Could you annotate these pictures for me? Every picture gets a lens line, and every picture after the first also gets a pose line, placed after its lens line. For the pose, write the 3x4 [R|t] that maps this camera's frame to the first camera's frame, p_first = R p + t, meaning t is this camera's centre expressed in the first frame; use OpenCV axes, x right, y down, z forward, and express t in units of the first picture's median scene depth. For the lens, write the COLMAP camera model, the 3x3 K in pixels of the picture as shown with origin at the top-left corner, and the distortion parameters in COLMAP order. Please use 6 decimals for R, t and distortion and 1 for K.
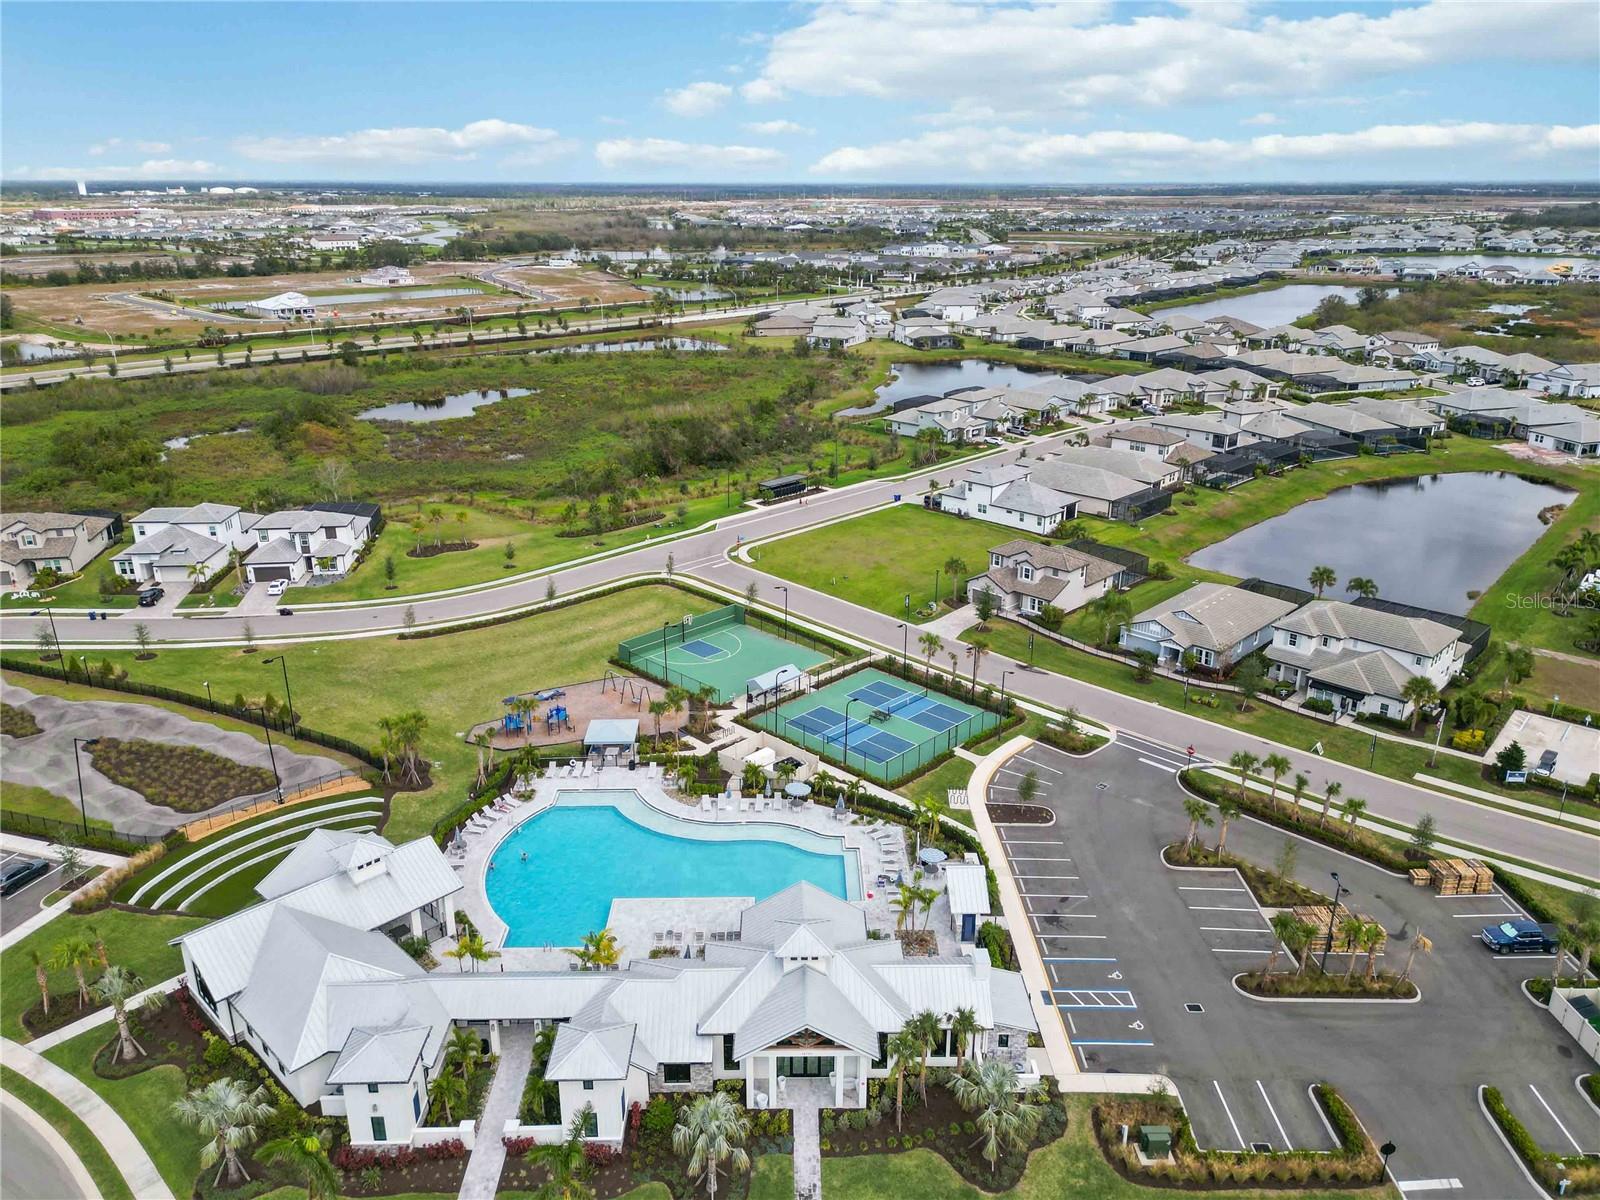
lens RADIAL K [[1133.3, 0, 790.1], [0, 1133.3, 602.4], [0, 0, 1]] dist [0.080606, -0.082385]
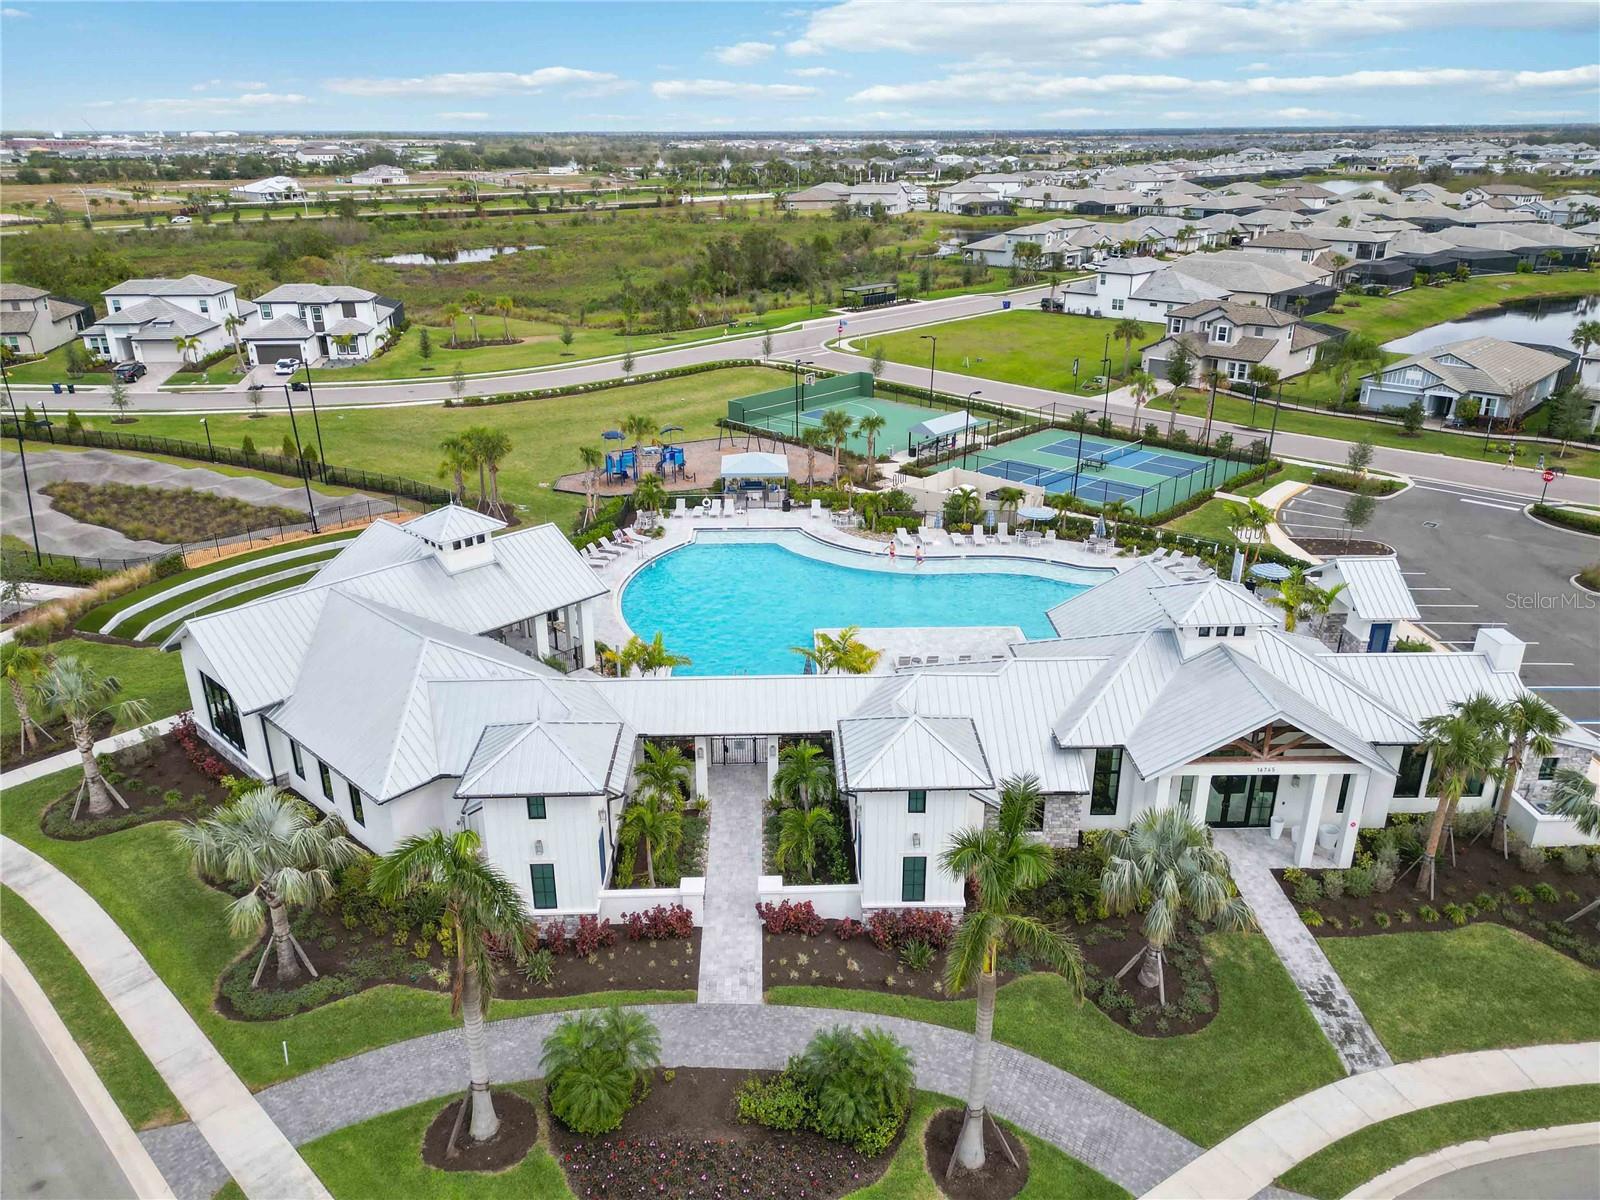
lens RADIAL K [[1133.3, 0, 790.1], [0, 1133.3, 602.4], [0, 0, 1]] dist [0.080606, -0.082385]
pose [[0.999932, -0.011050, 0.003710, -0.125266], [0.010877, 0.998982, 0.043783, 0.155807], [-0.004190, -0.043739, 0.999034, 0.236150]]
